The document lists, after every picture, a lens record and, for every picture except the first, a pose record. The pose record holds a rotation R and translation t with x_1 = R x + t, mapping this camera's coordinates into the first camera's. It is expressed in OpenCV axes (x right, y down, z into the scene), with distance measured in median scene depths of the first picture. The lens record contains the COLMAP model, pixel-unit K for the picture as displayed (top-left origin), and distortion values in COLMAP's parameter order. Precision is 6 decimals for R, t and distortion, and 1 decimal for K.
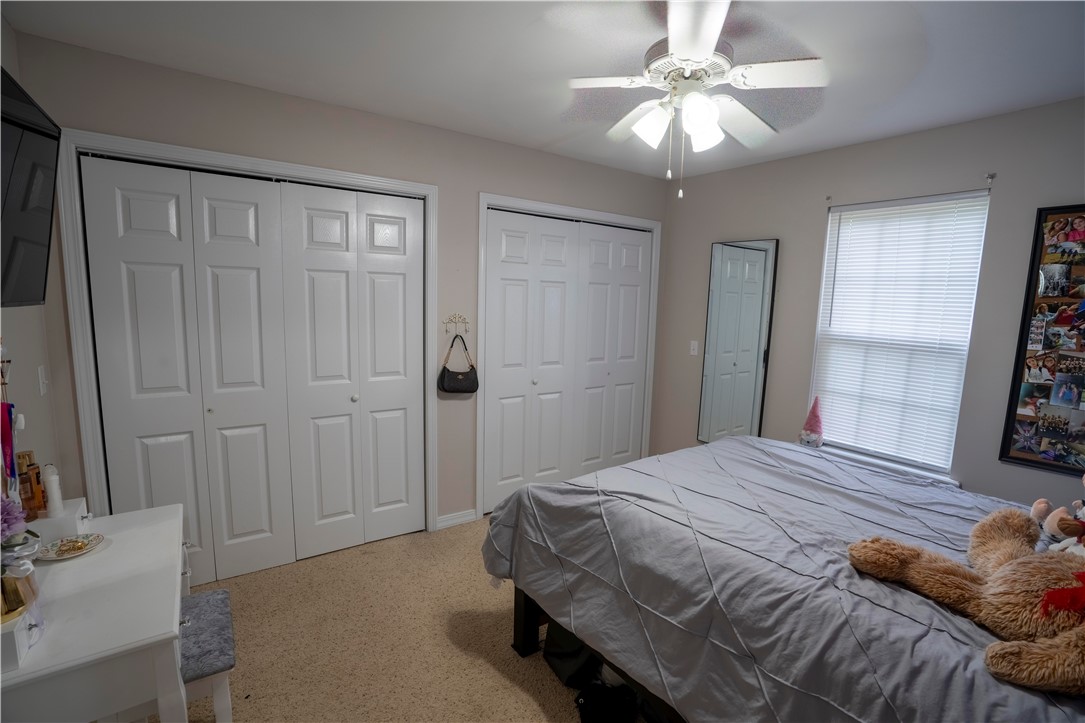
lens RADIAL K [[498.1, 0, 550.2], [0, 498.1, 365.4], [0, 0, 1]] dist [-0.031278, 0.000020]
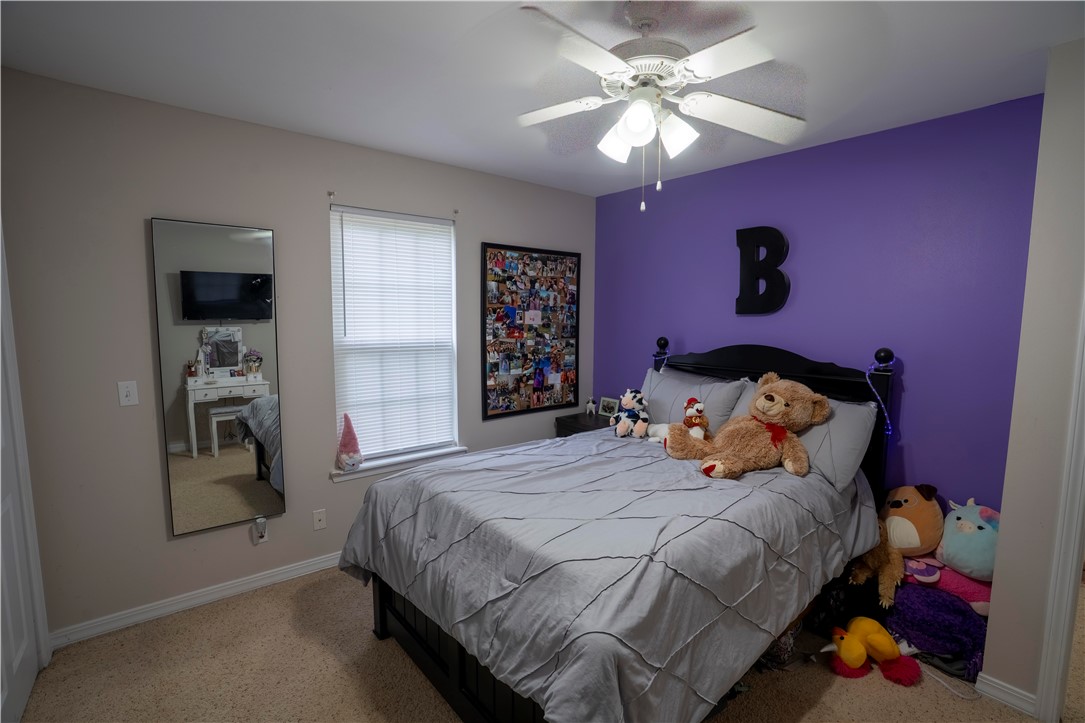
lens RADIAL K [[498.1, 0, 549.2], [0, 498.1, 358.4], [0, 0, 1]] dist [-0.031278, 0.000020]
pose [[-0.068834, -0.119231, 0.990478, -0.504290], [0.121812, 0.984399, 0.126965, -0.145556], [-0.990163, 0.129391, -0.053237, 0.907781]]
